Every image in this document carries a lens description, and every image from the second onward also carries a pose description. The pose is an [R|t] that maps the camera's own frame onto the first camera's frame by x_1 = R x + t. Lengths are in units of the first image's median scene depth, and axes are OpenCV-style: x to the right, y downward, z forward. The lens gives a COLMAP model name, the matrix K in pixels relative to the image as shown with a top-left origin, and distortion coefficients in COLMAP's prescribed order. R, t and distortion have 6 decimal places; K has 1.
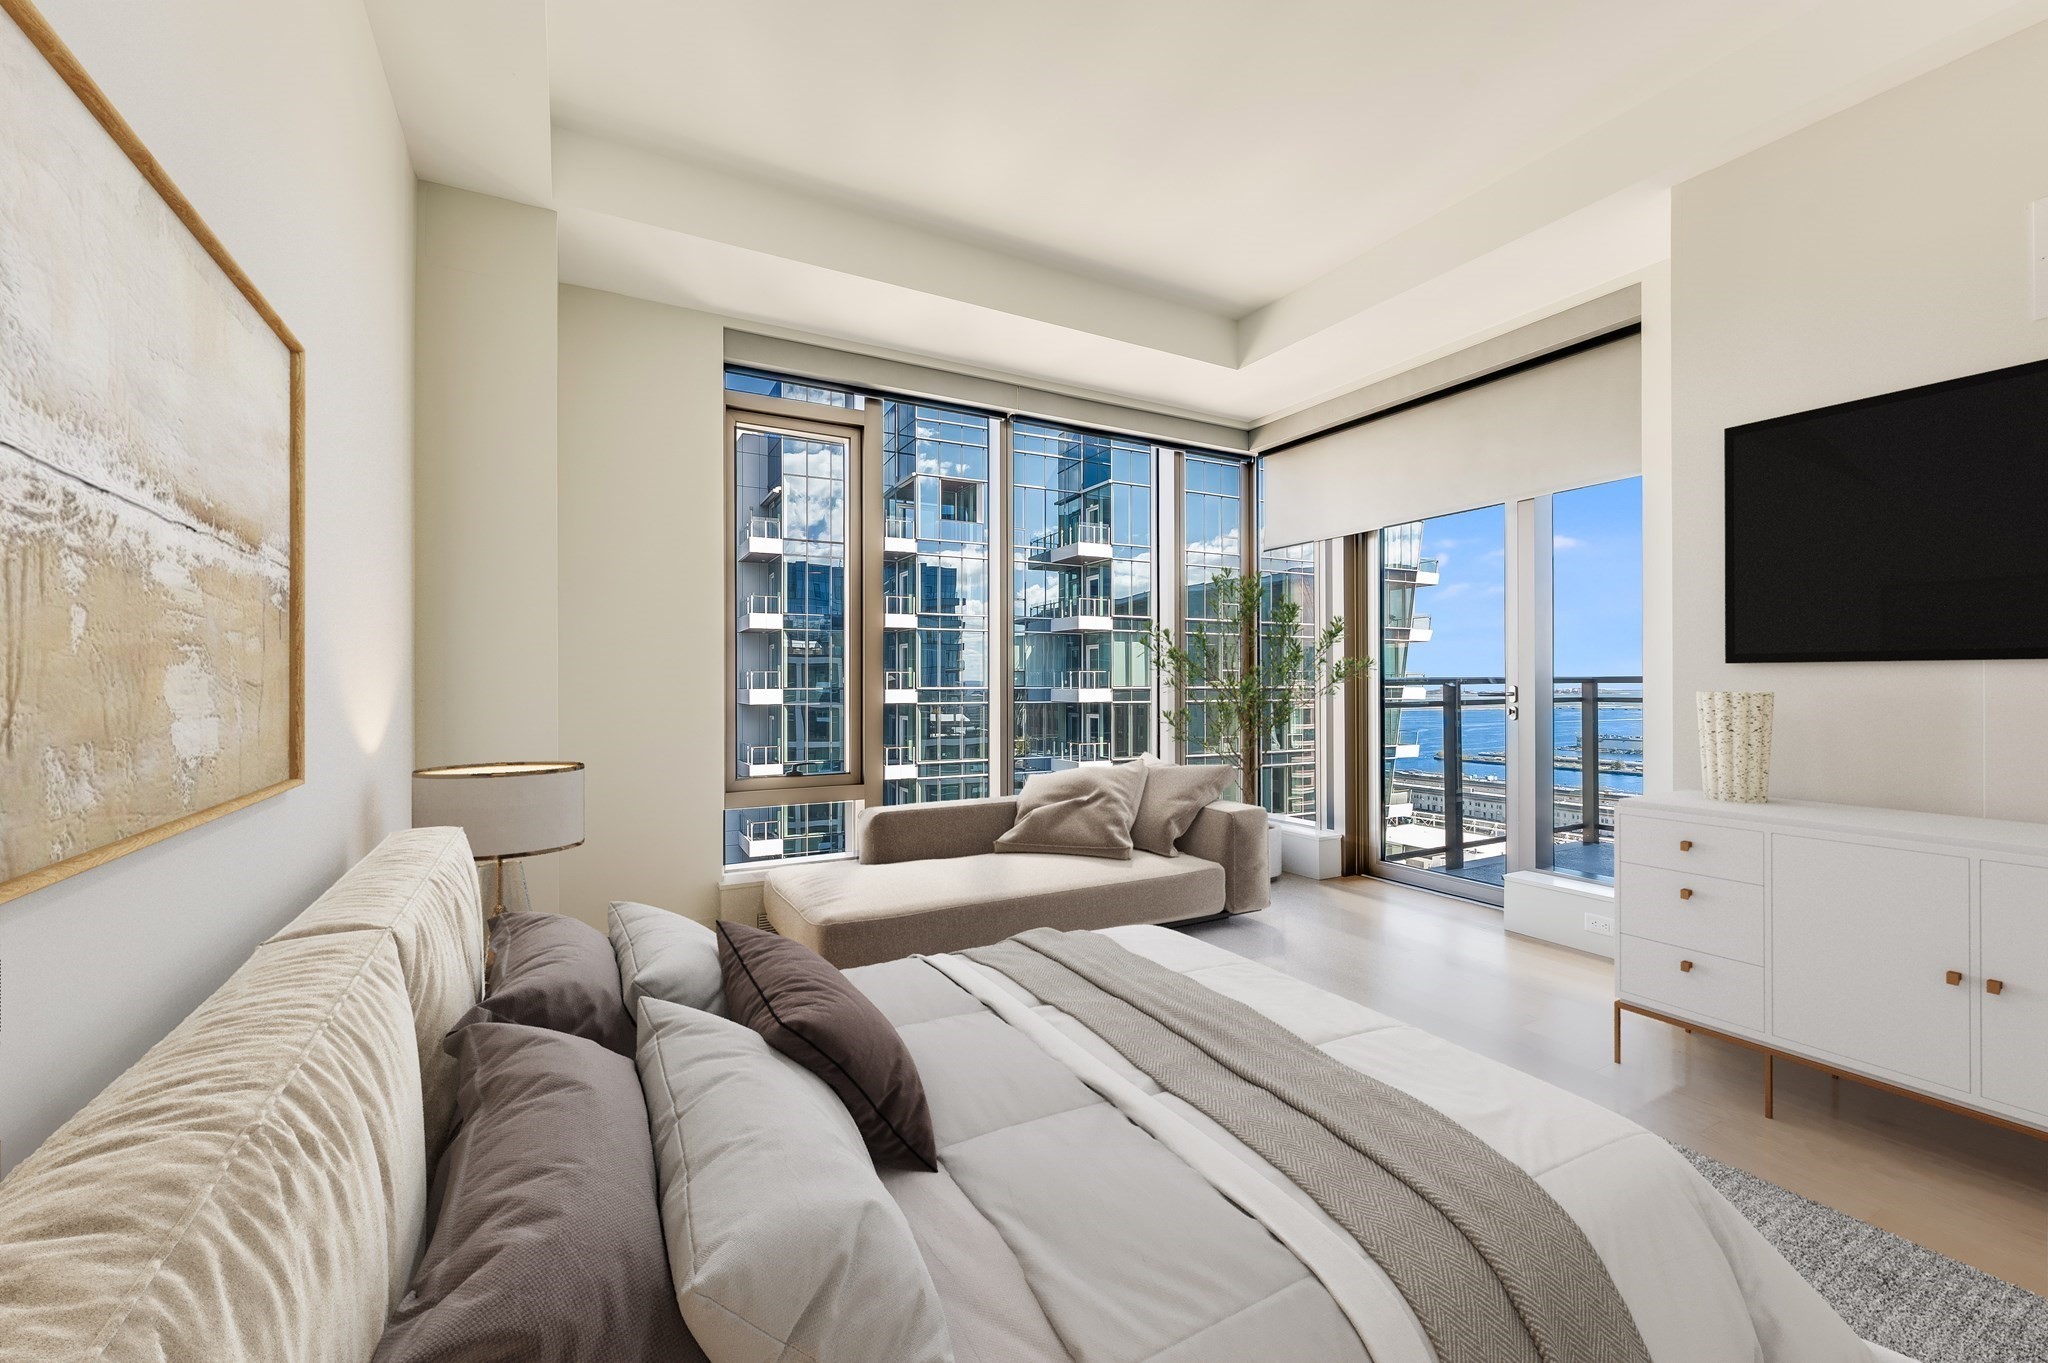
lens RADIAL K [[822.0, 0, 1008.1], [0, 822.0, 684.3], [0, 0, 1]] dist [-0.009207, 0.003359]
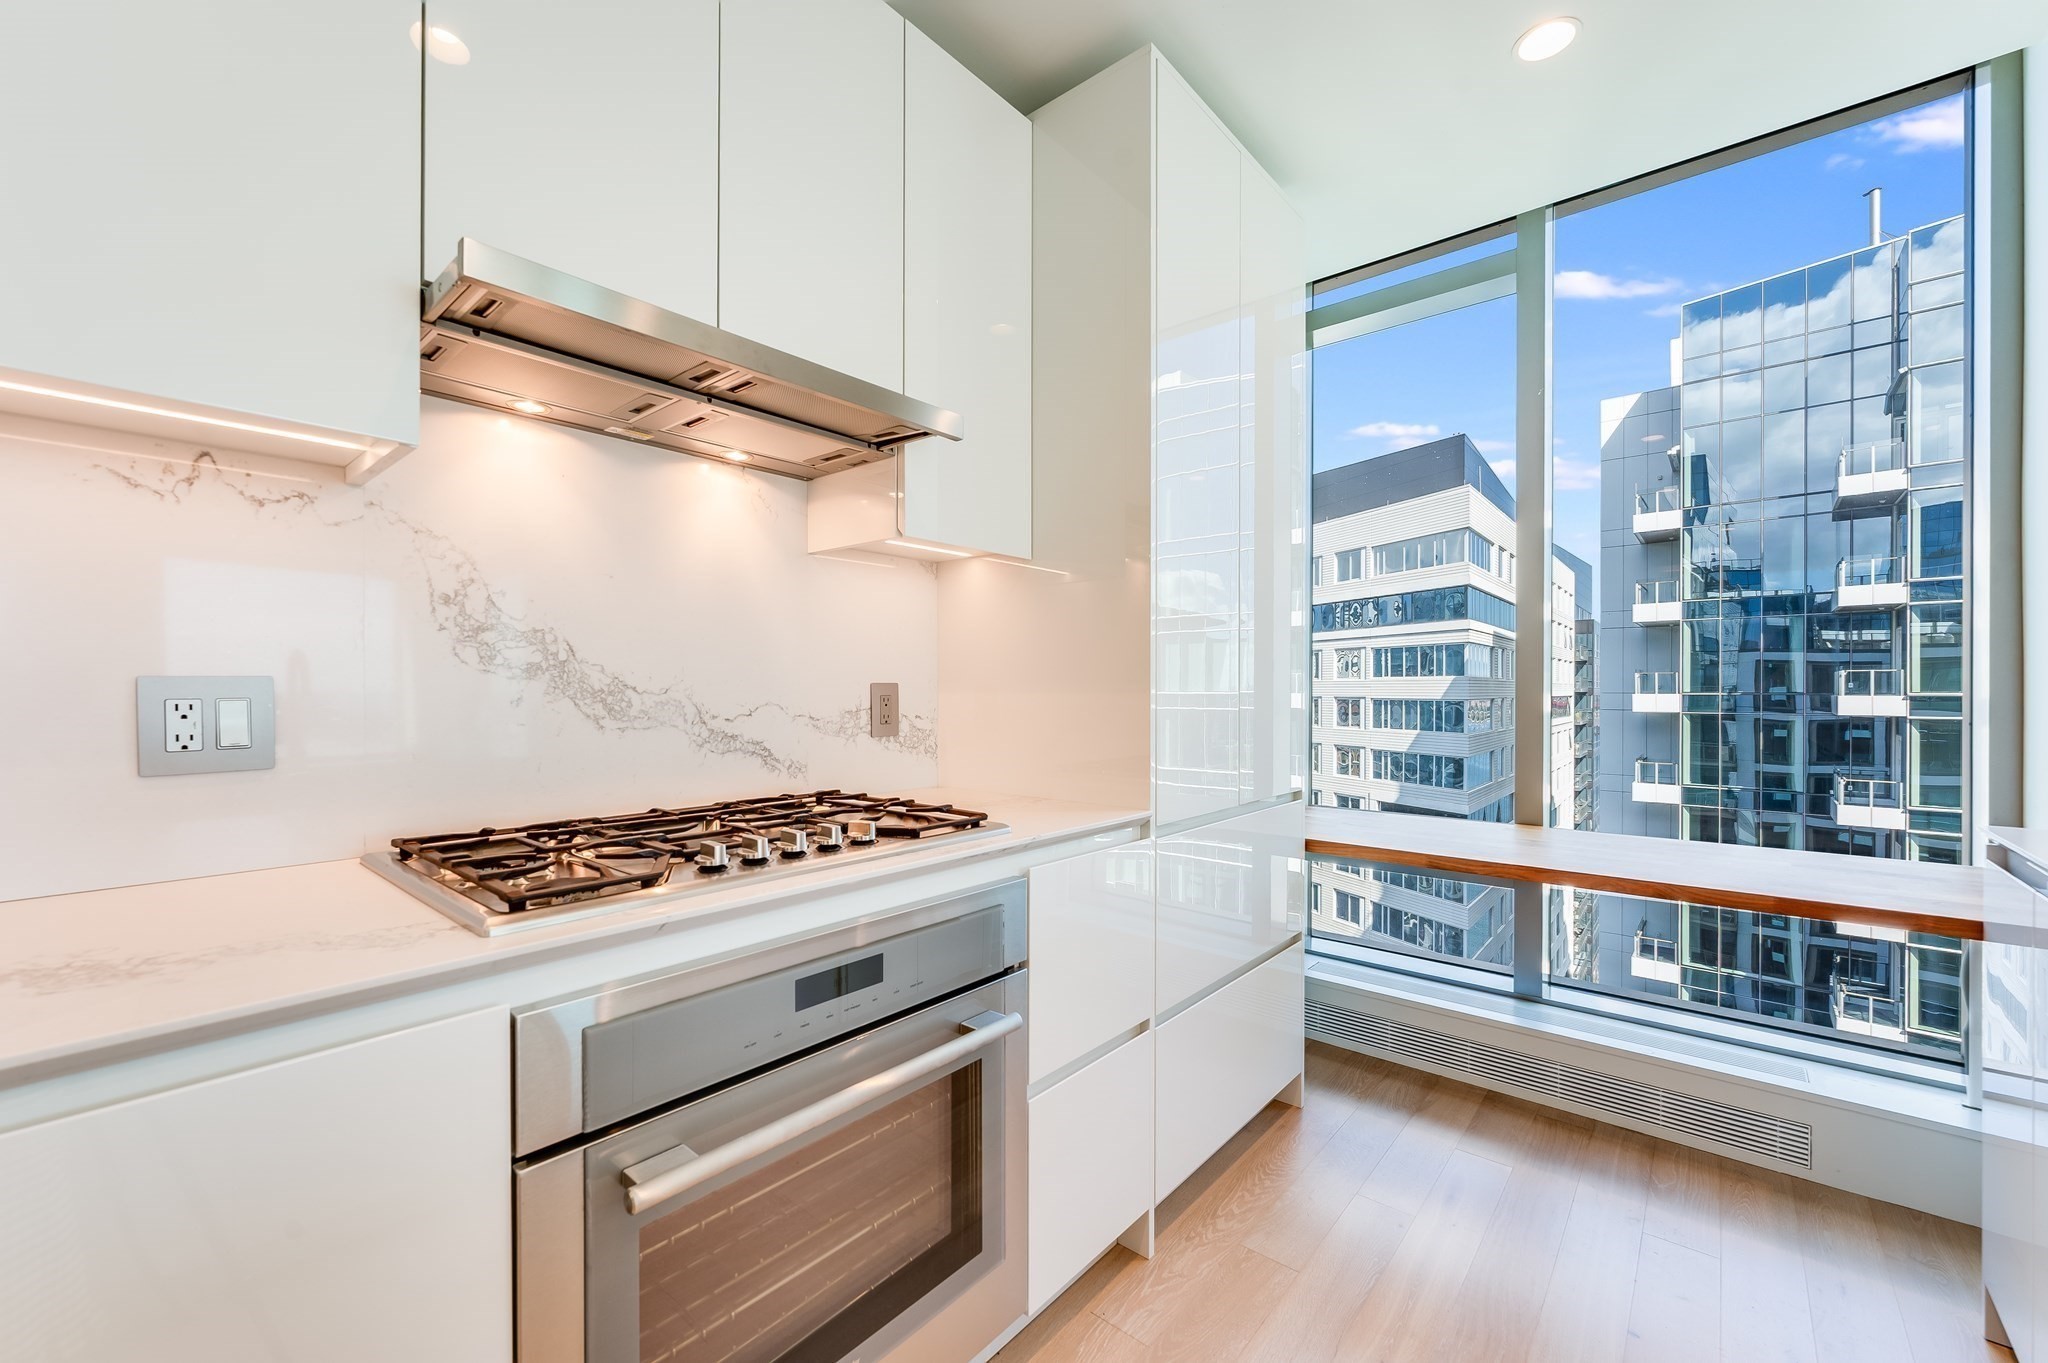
lens RADIAL K [[822.0, 0, 1025.9], [0, 822.0, 691.0], [0, 0, 1]] dist [-0.009207, 0.003359]
pose [[0.364413, 0.003203, -0.931232, 0.226309], [-0.000208, 0.999994, 0.003358, 0.000002], [0.931238, -0.001030, 0.364411, 0.099935]]
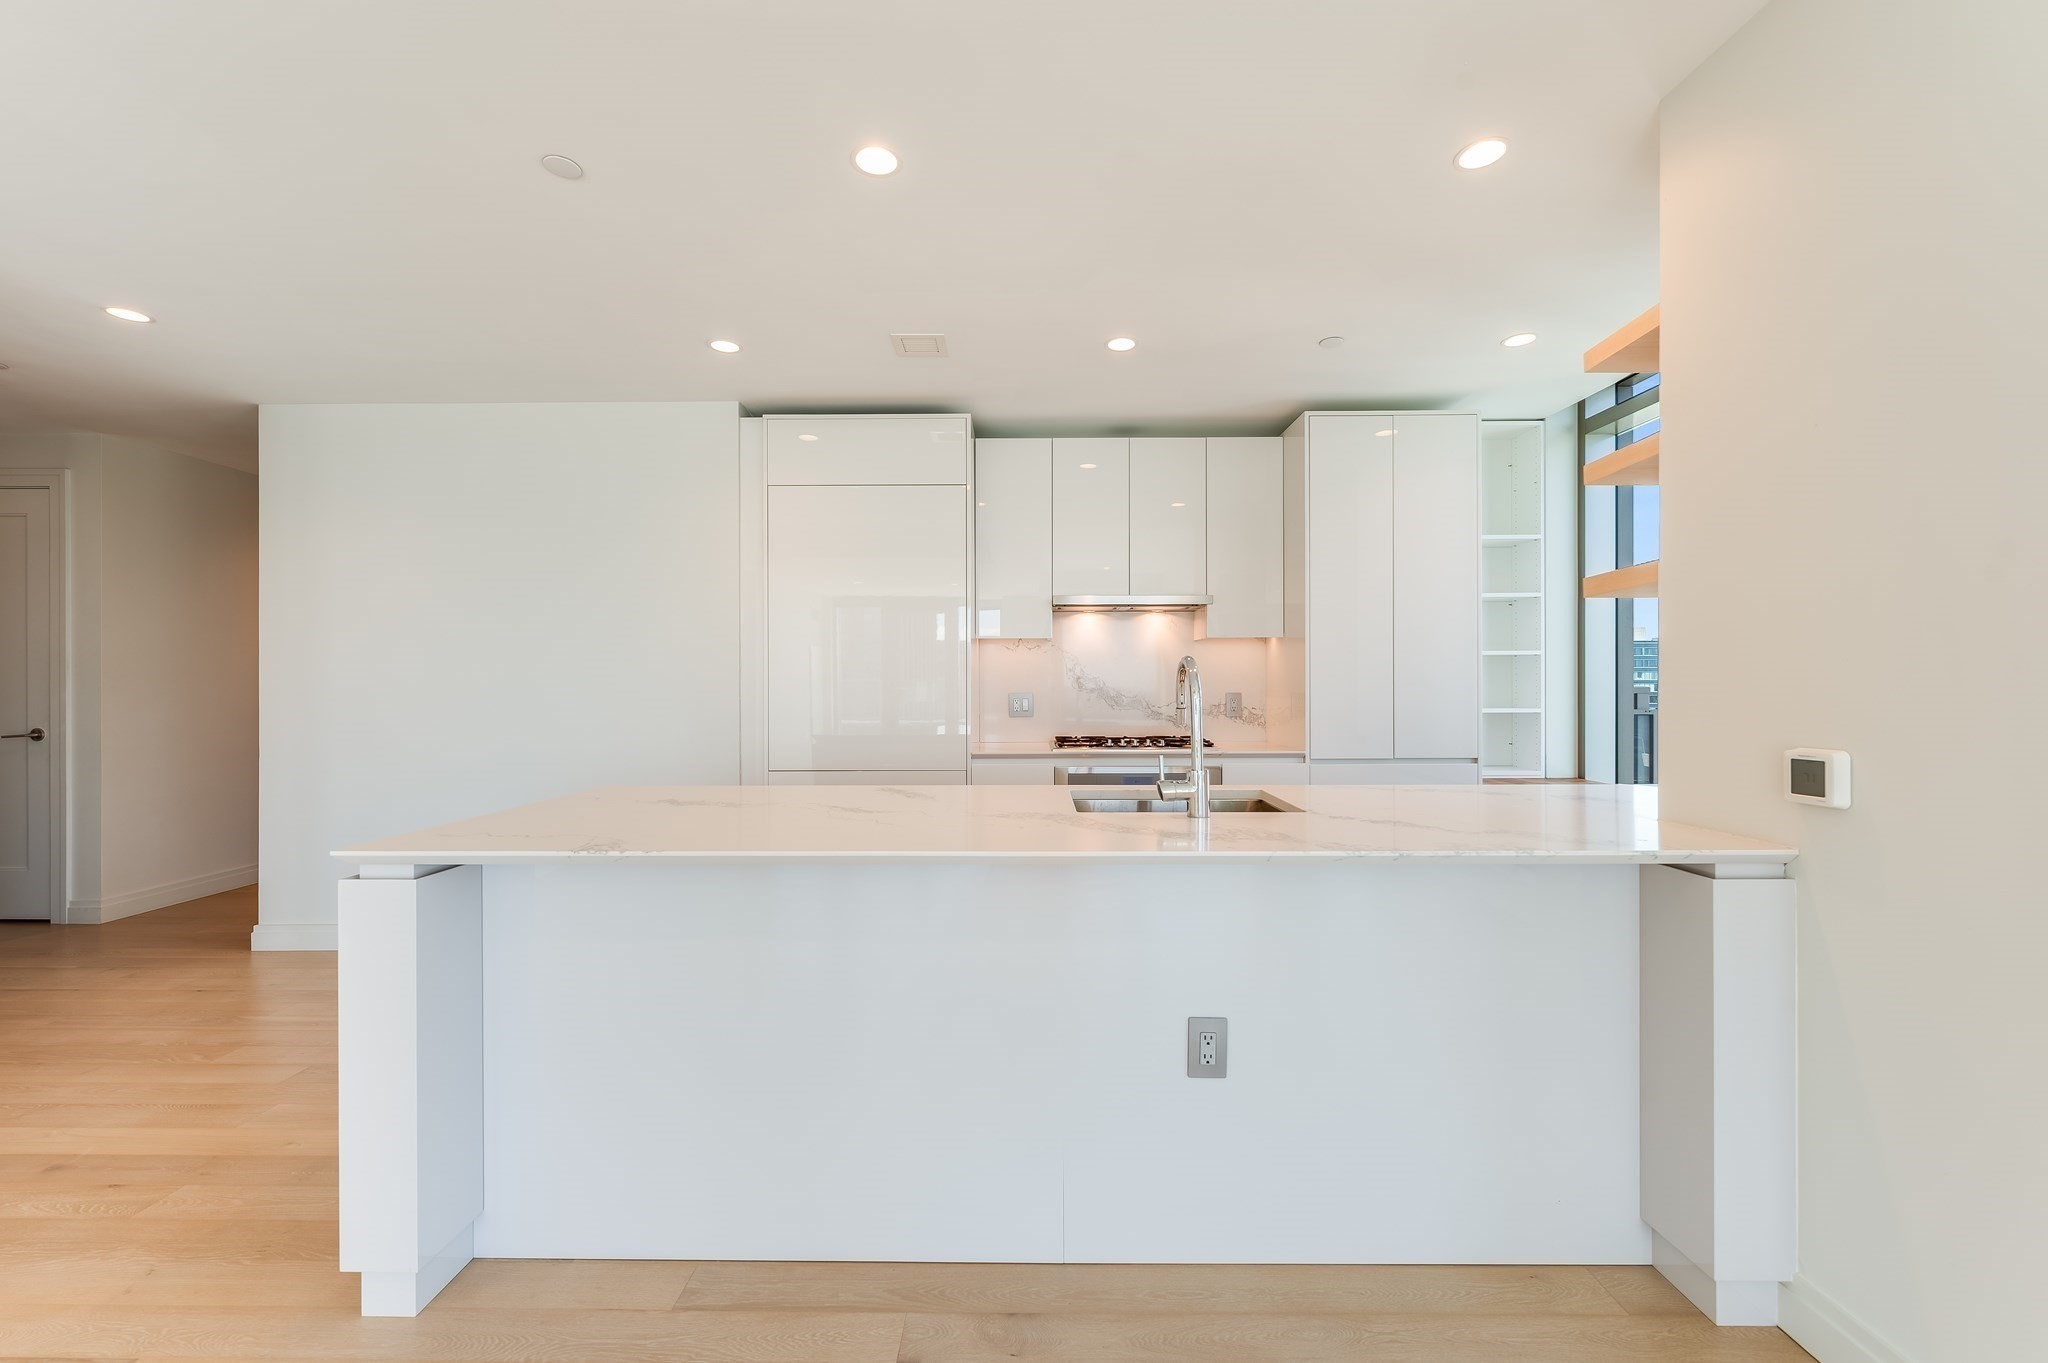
lens RADIAL K [[822.0, 0, 1017.7], [0, 822.0, 678.4], [0, 0, 1]] dist [-0.009207, 0.003359]
pose [[-0.485410, -0.000508, -0.874287, 0.290689], [0.005829, 0.999976, -0.003817, -0.002060], [0.874267, -0.006949, -0.485395, 0.139466]]
